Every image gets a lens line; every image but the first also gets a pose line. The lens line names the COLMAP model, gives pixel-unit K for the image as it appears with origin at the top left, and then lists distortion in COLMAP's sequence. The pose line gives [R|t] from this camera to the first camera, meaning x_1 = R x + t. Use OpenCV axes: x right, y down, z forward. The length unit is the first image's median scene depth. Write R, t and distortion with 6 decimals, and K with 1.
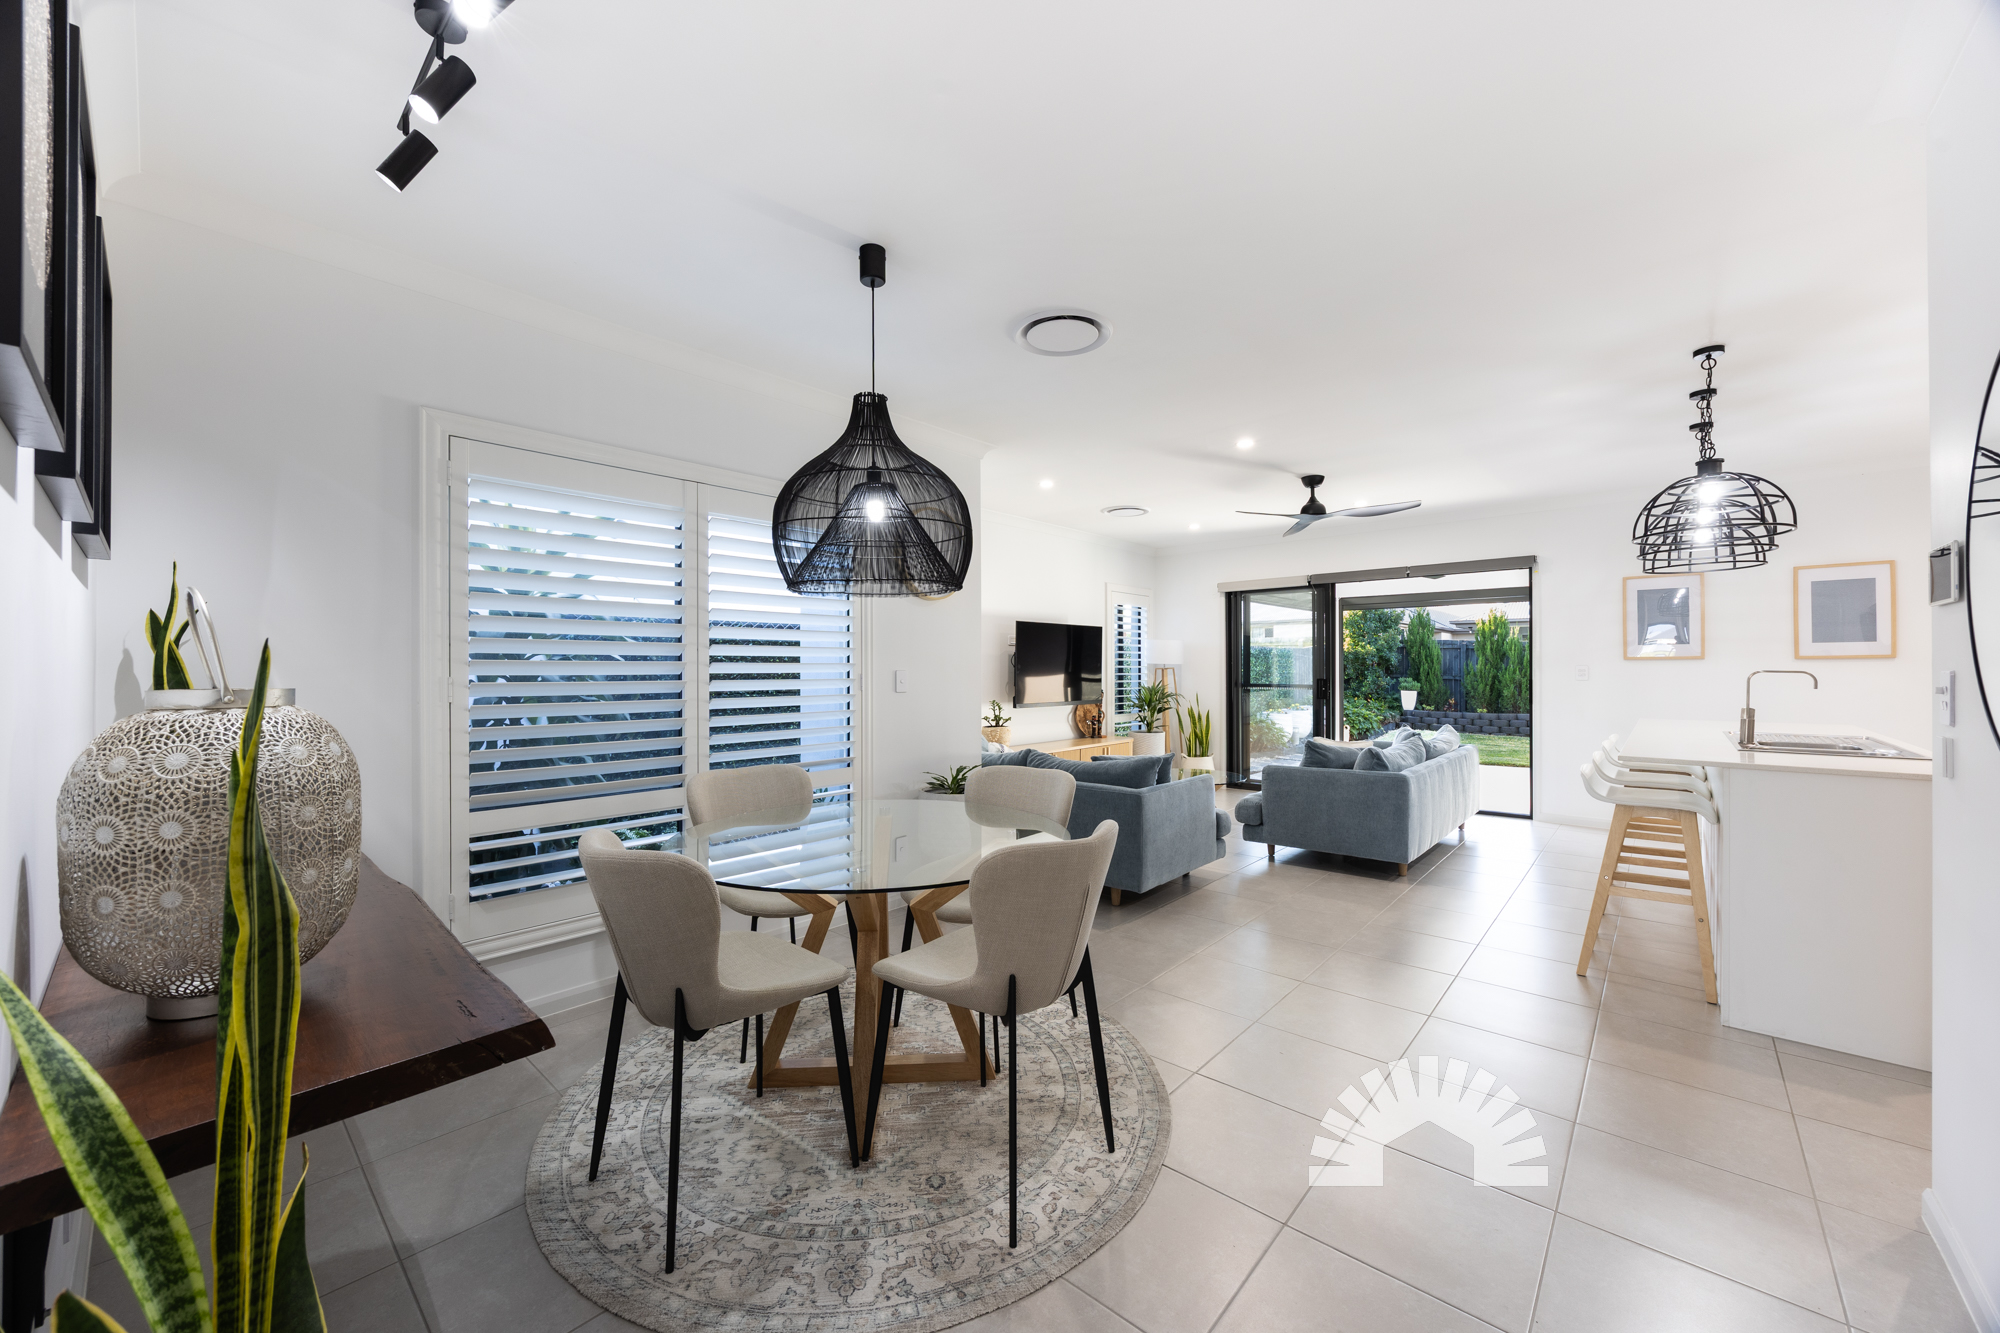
lens RADIAL K [[752.4, 0, 1001.1], [0, 752.4, 667.7], [0, 0, 1]] dist [-0.001761, -0.000024]
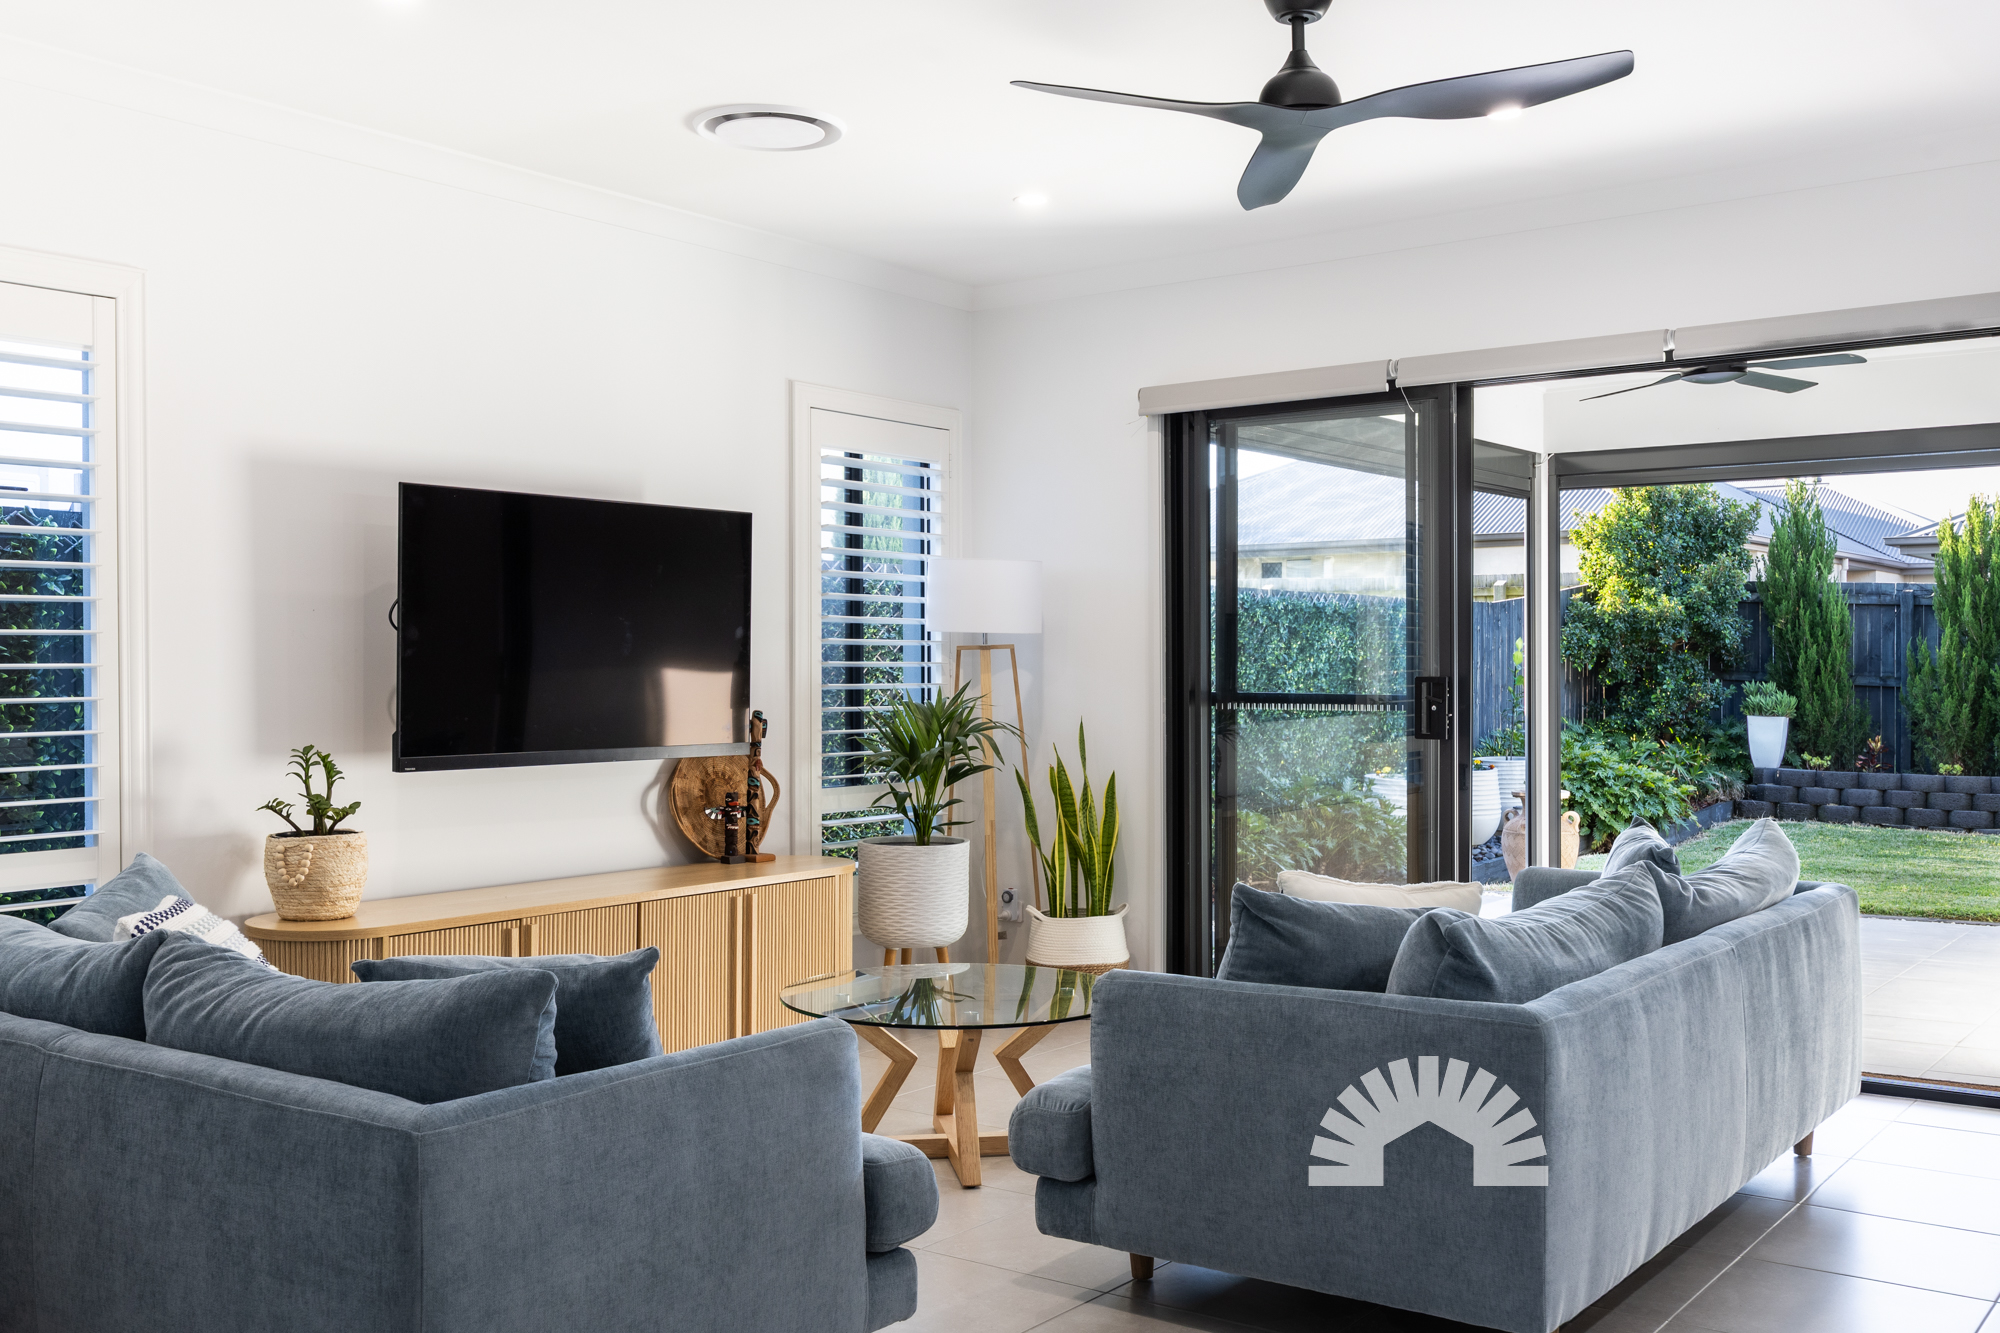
lens RADIAL K [[1901.9, 0, 993.2], [0, 1901.9, 665.5], [0, 0, 1]] dist [0.007014, 0.000000]
pose [[0.996117, 0.000927, 0.088031, 0.150171], [-0.001124, 0.999997, 0.002188, 0.007494], [-0.088029, -0.002279, 0.996115, 0.175208]]
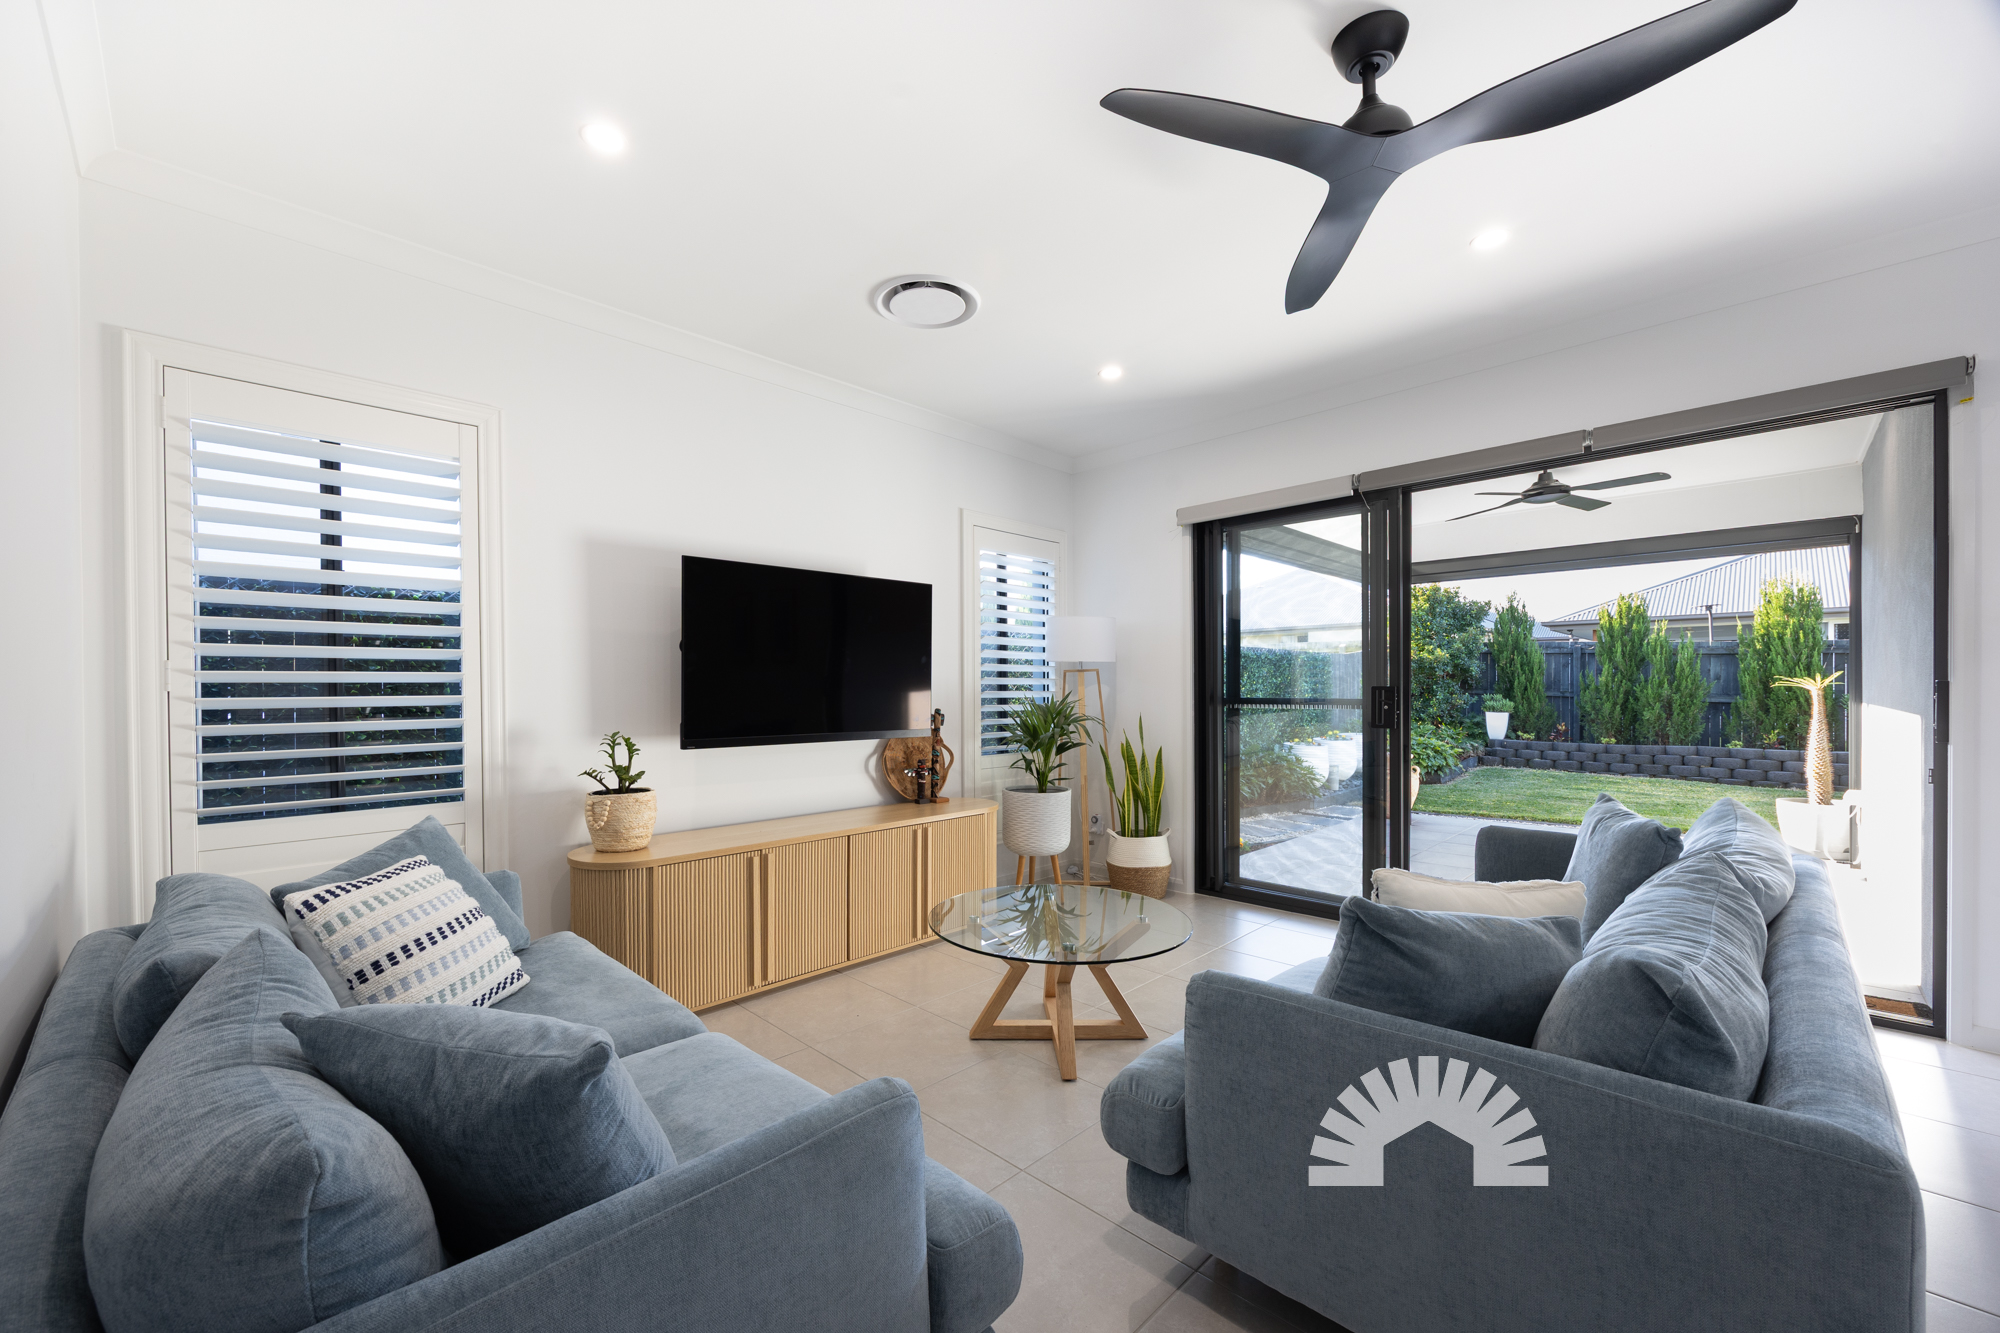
lens RADIAL K [[803.2, 0, 962.2], [0, 803.2, 695.3], [0, 0, 1]] dist [0.000991, 0.000303]
pose [[0.997893, -0.001027, -0.064871, 0.172267], [0.001617, 0.999958, 0.009038, 0.014029], [0.064859, -0.009124, 0.997853, 0.423129]]
